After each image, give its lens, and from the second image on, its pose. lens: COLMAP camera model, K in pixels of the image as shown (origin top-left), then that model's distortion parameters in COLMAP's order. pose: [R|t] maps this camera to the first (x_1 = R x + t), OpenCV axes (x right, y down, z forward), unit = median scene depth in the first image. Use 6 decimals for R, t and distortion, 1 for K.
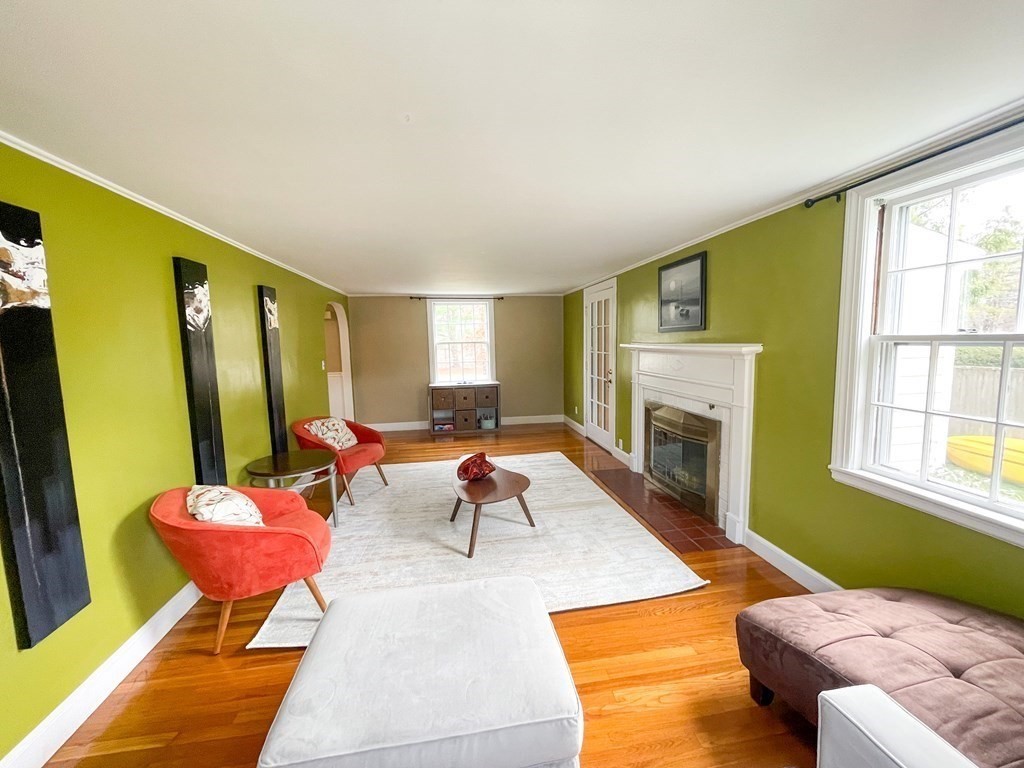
lens RADIAL K [[413.0, 0, 517.9], [0, 413.0, 381.3], [0, 0, 1]] dist [0.000804, -0.001020]
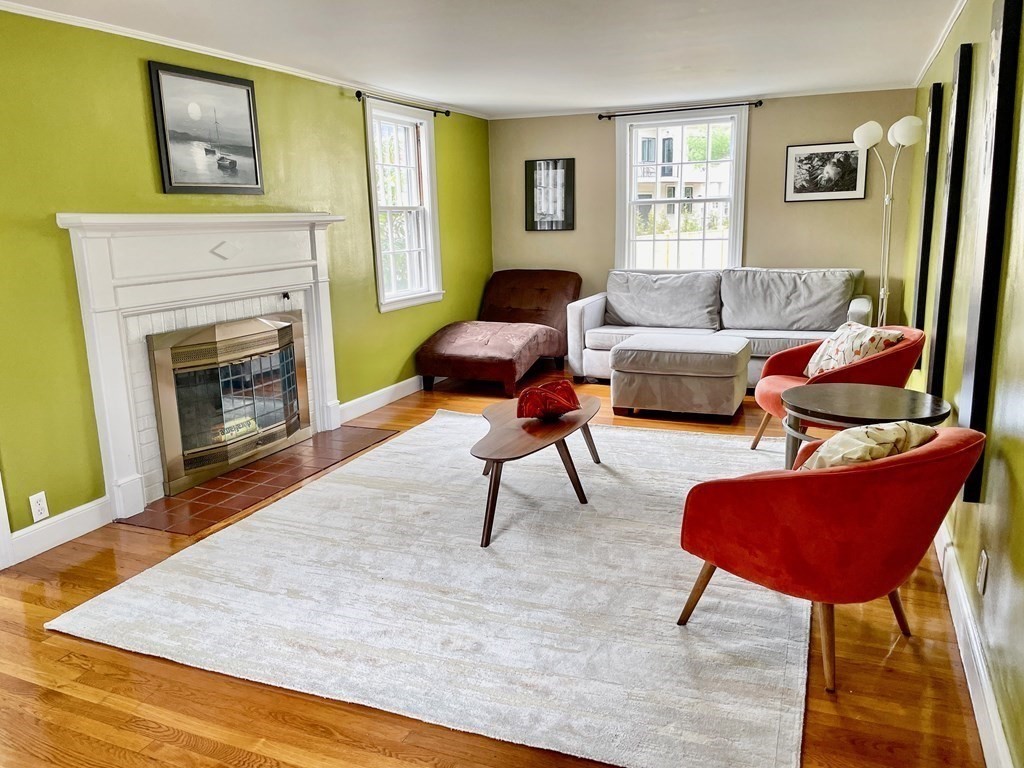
lens RADIAL K [[810.7, 0, 514.3], [0, 810.7, 391.4], [0, 0, 1]] dist [0.032716, -0.054062]
pose [[-0.847423, -0.089720, 0.523283, -0.639578], [0.079380, 0.953128, 0.291970, -0.160797], [-0.524951, 0.288960, -0.800580, 1.837125]]
